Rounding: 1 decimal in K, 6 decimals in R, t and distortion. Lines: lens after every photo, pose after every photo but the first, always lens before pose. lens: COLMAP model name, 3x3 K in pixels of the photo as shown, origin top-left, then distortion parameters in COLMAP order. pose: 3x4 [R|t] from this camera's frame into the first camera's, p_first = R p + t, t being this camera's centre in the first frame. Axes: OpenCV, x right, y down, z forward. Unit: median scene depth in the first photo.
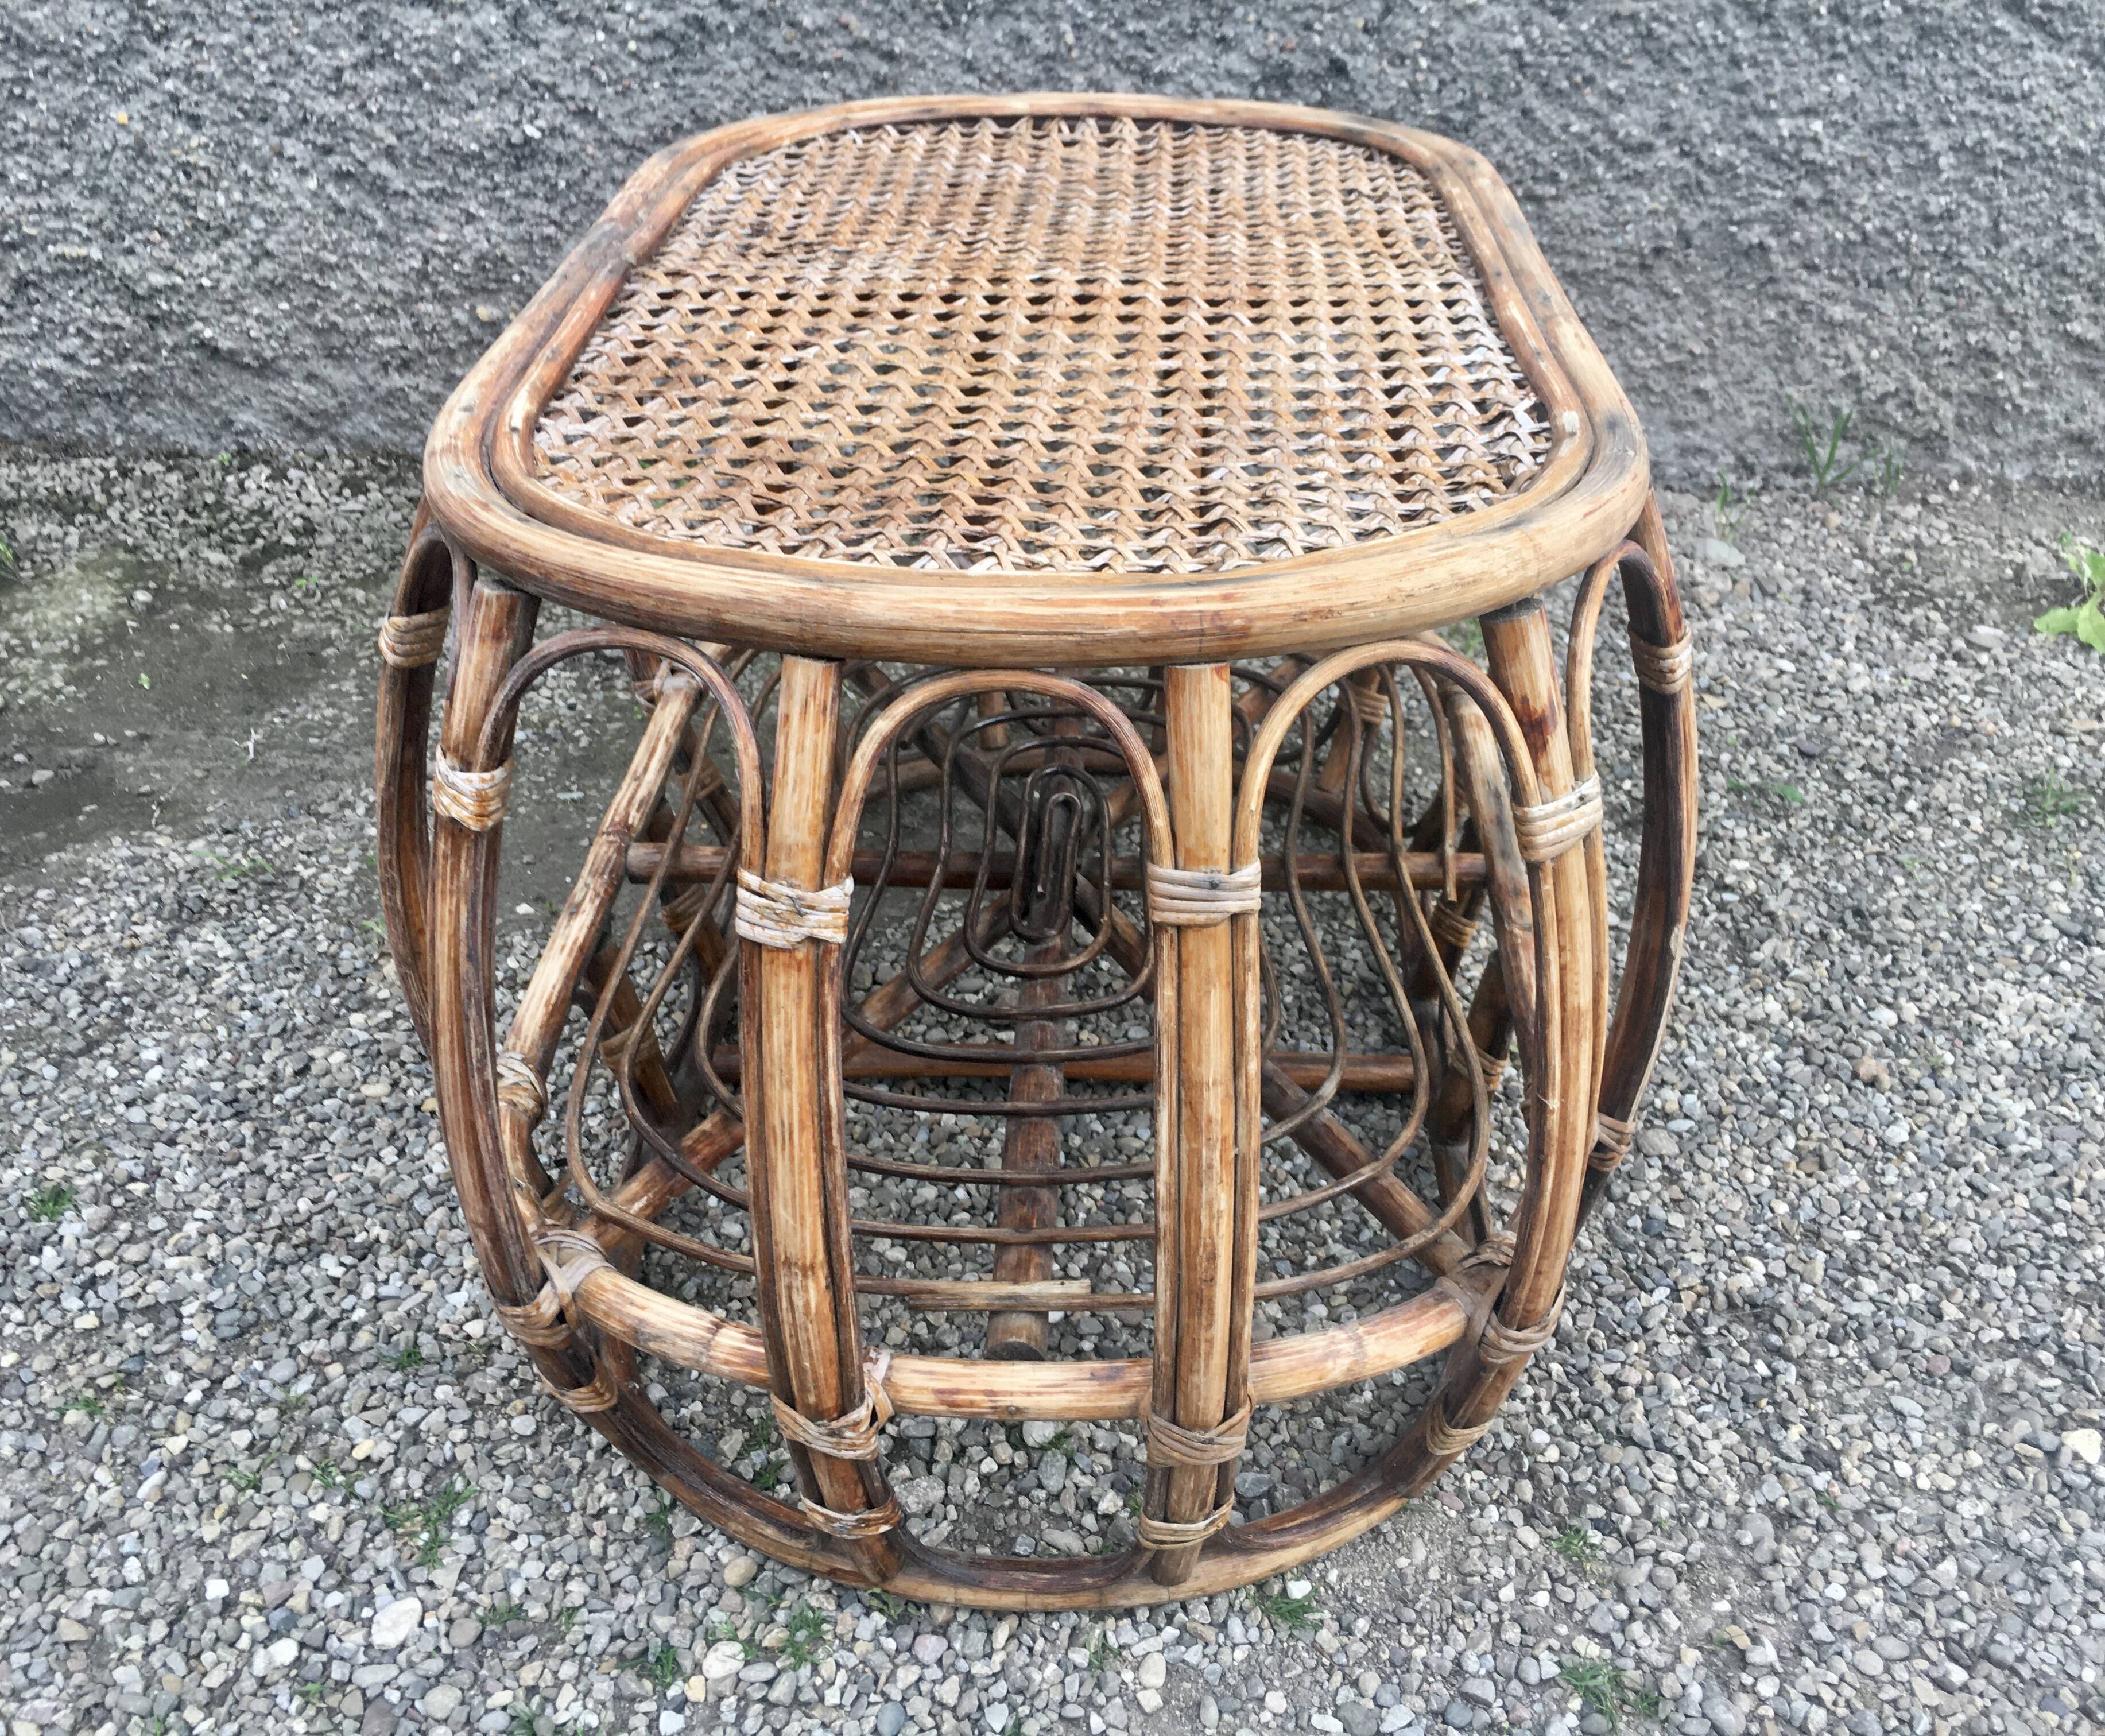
lens RADIAL K [[1946.4, 0, 1115.0], [0, 1946.4, 849.2], [0, 0, 1]] dist [0.029321, 0.000000]
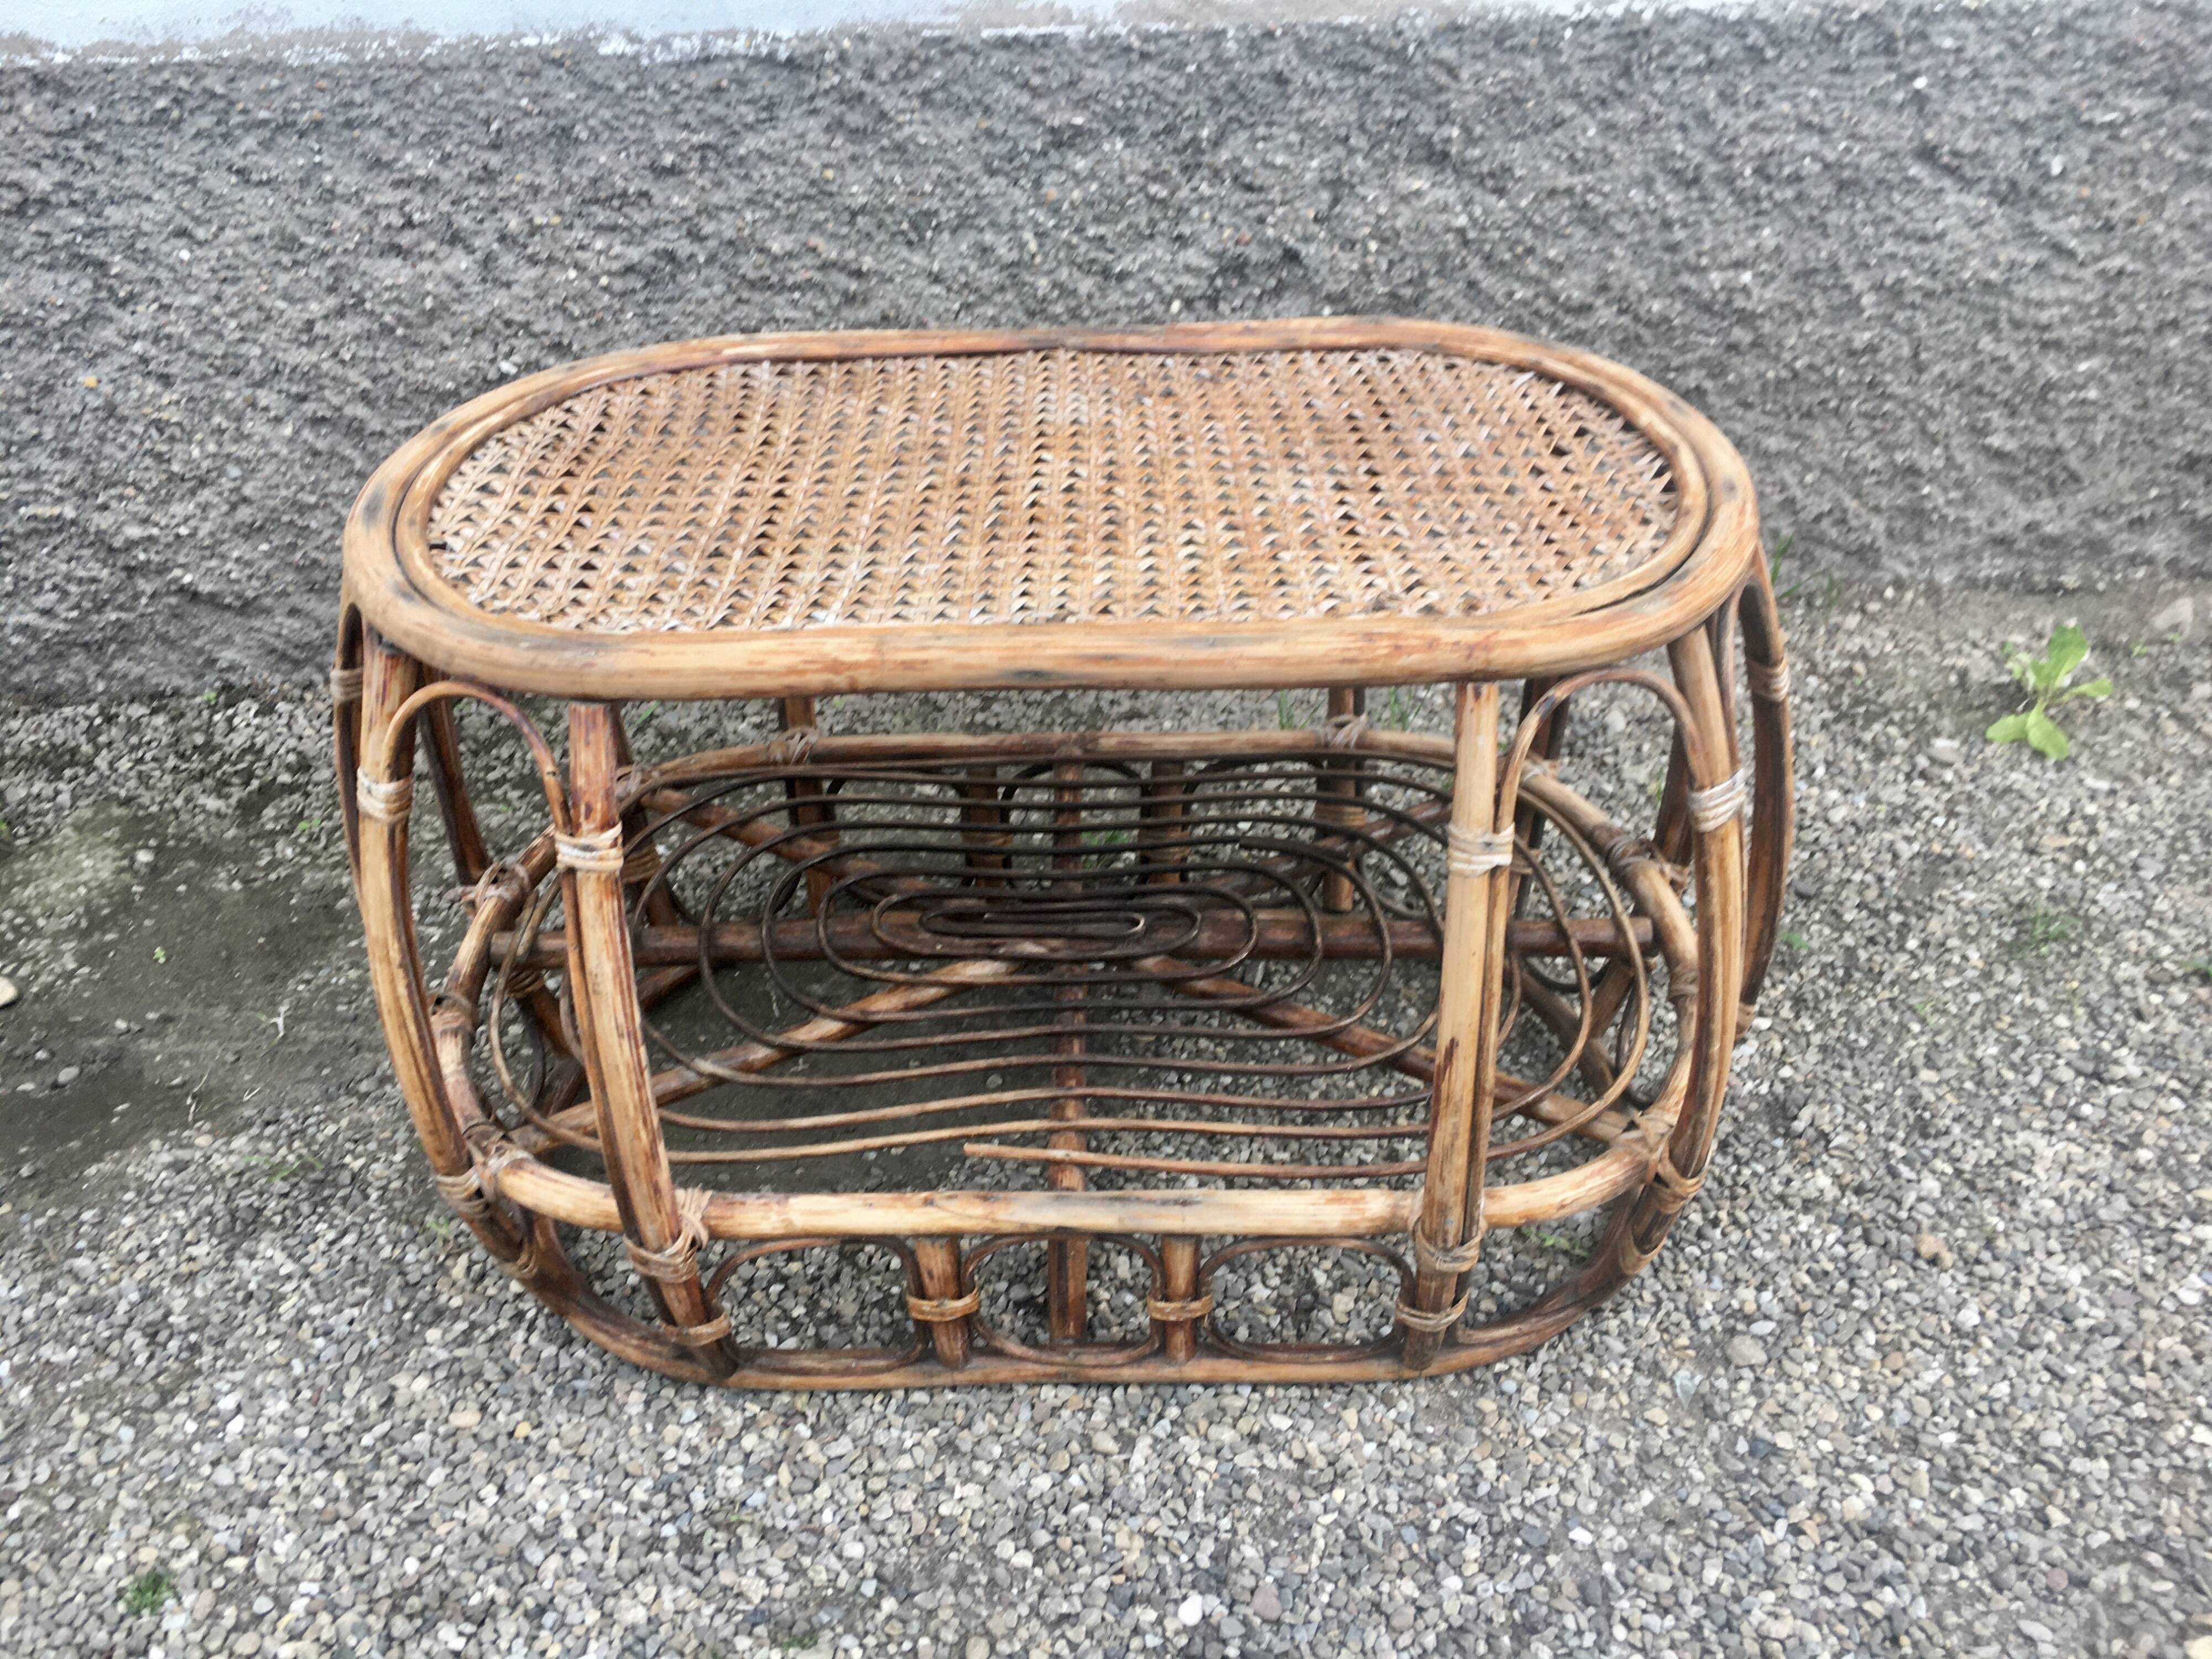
lens RADIAL K [[1837.4, 0, 1125.7], [0, 1837.4, 827.1], [0, 0, 1]] dist [0.073047, -0.099542]
pose [[0.995175, -0.081207, 0.055068, -0.064327], [0.081764, 0.996620, -0.007934, -0.120574], [-0.054237, 0.012398, 0.998451, 0.037581]]
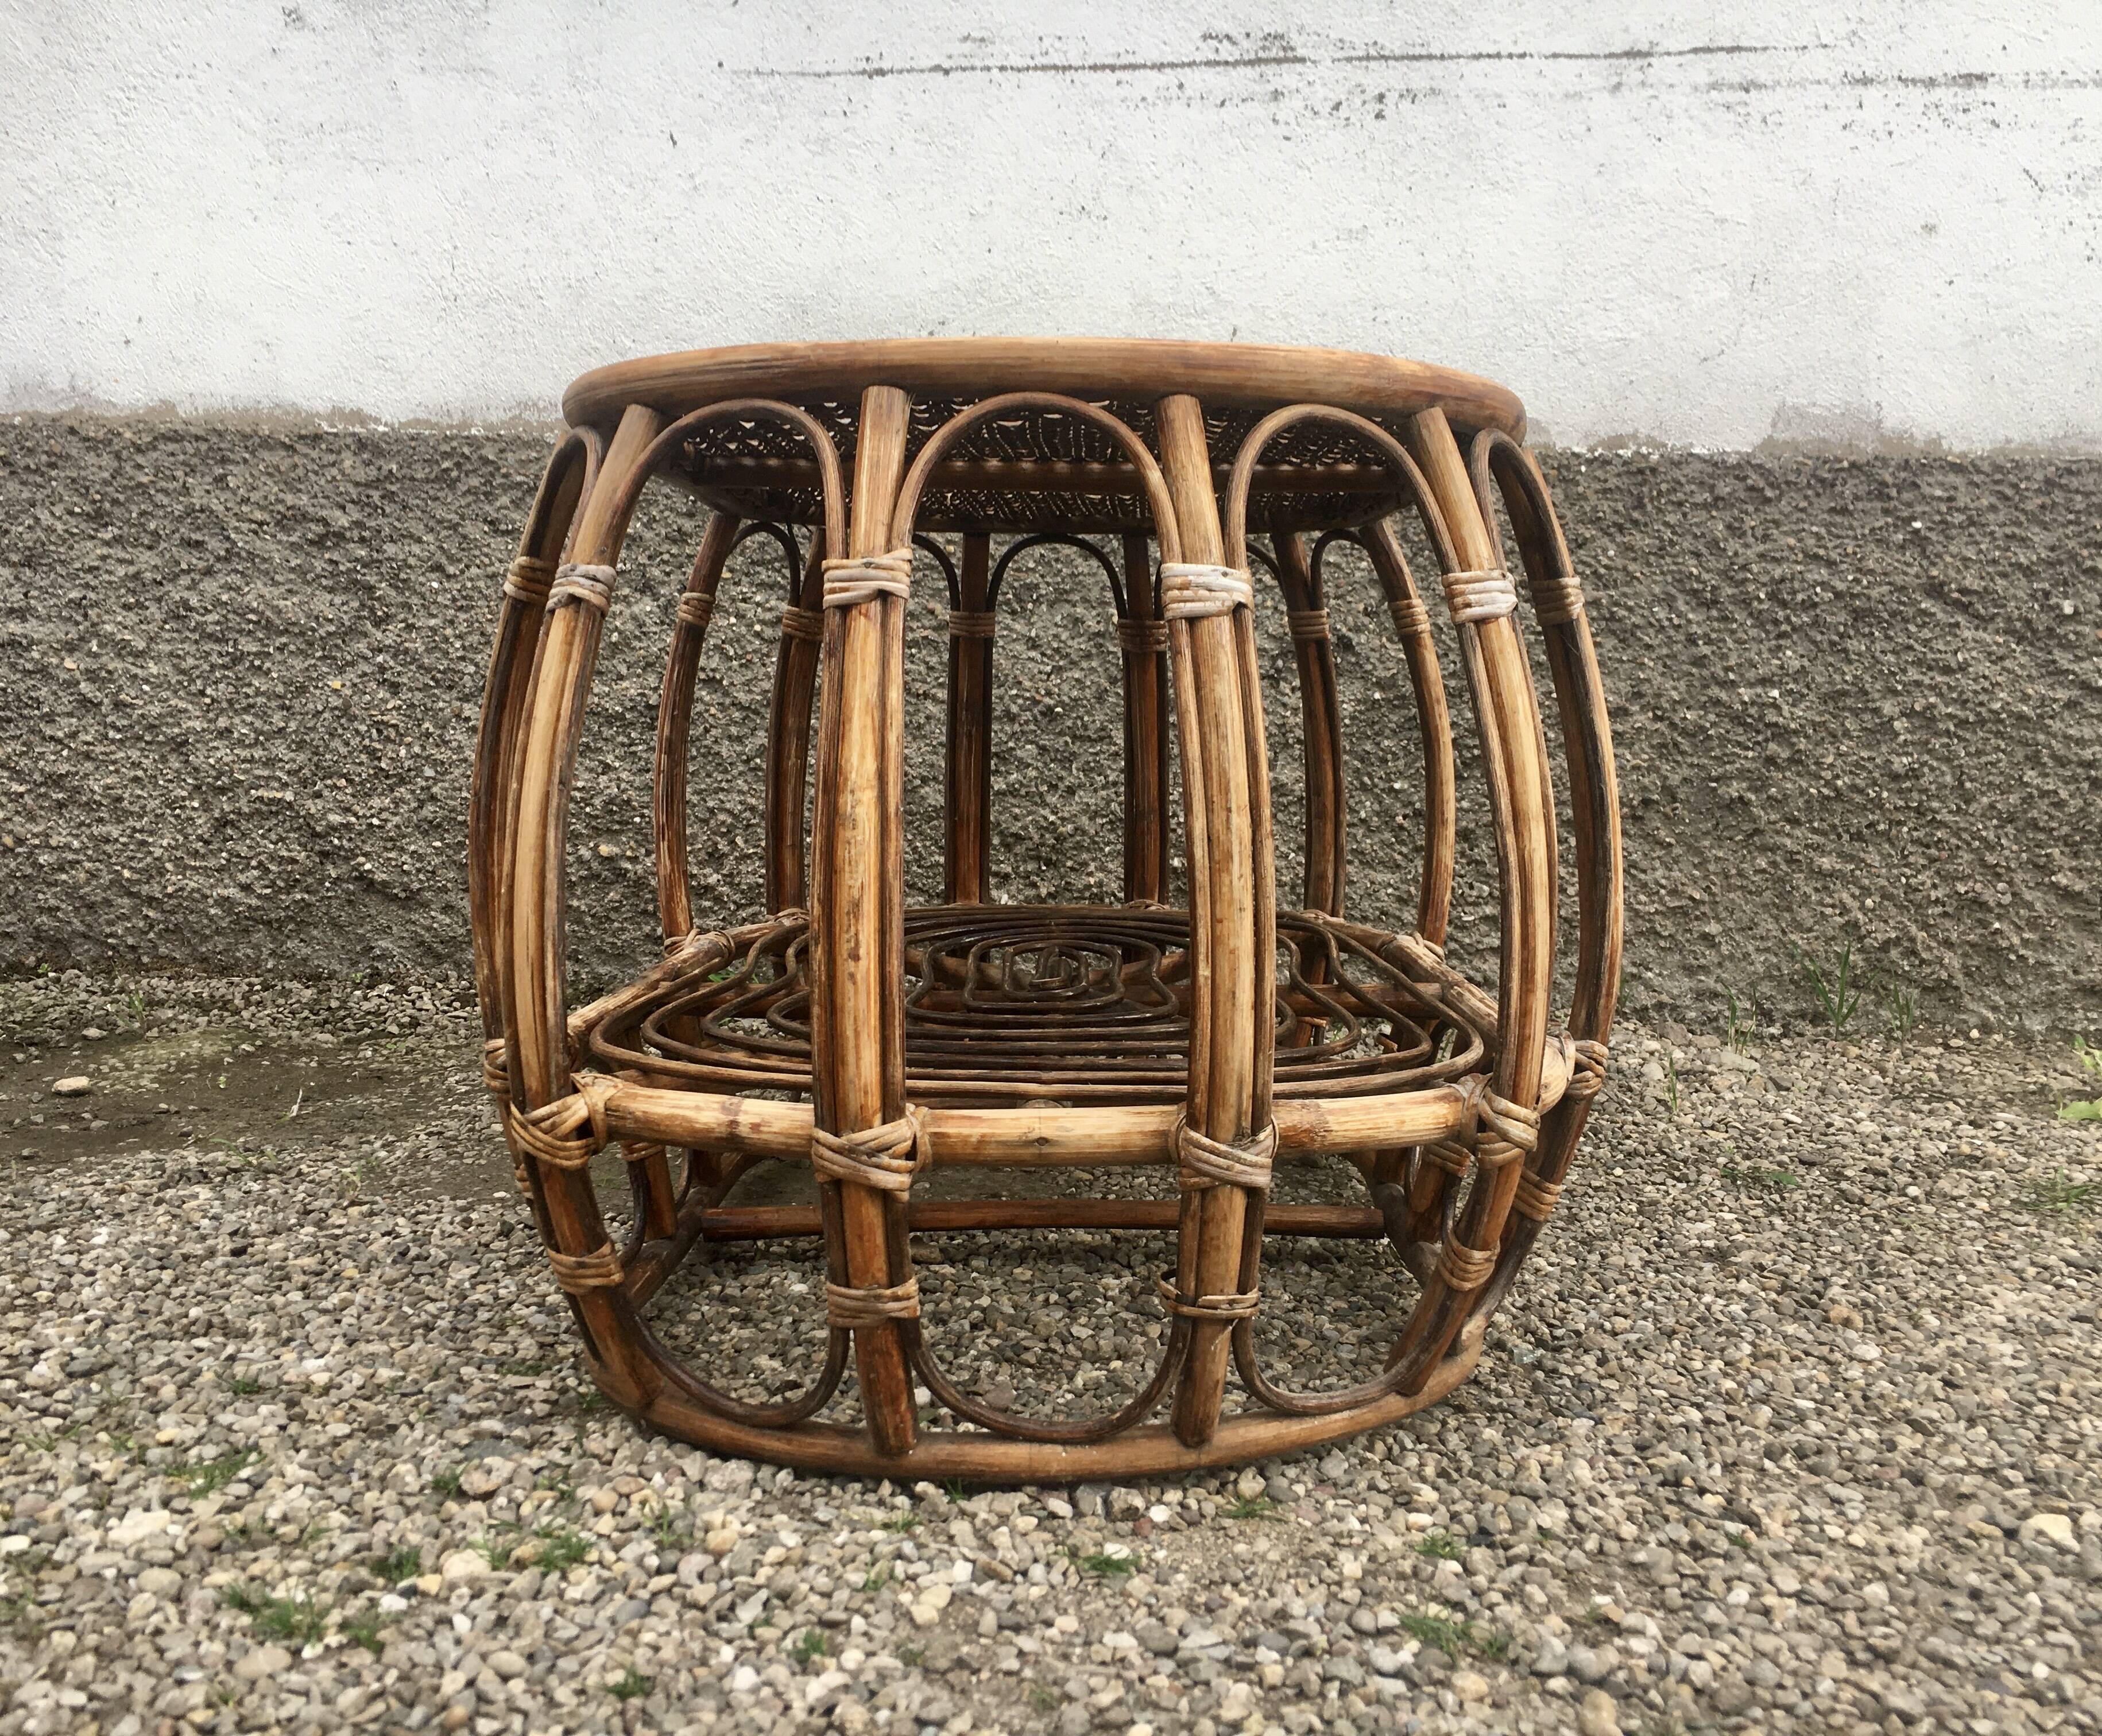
lens RADIAL K [[1943.4, 0, 1141.7], [0, 1943.4, 878.0], [0, 0, 1]] dist [0.029321, 0.000000]
pose [[0.996077, 0.006066, -0.088278, 0.119609], [-0.047363, 0.879253, -0.473994, 0.347677], [0.074743, 0.476316, 0.876092, 0.049213]]
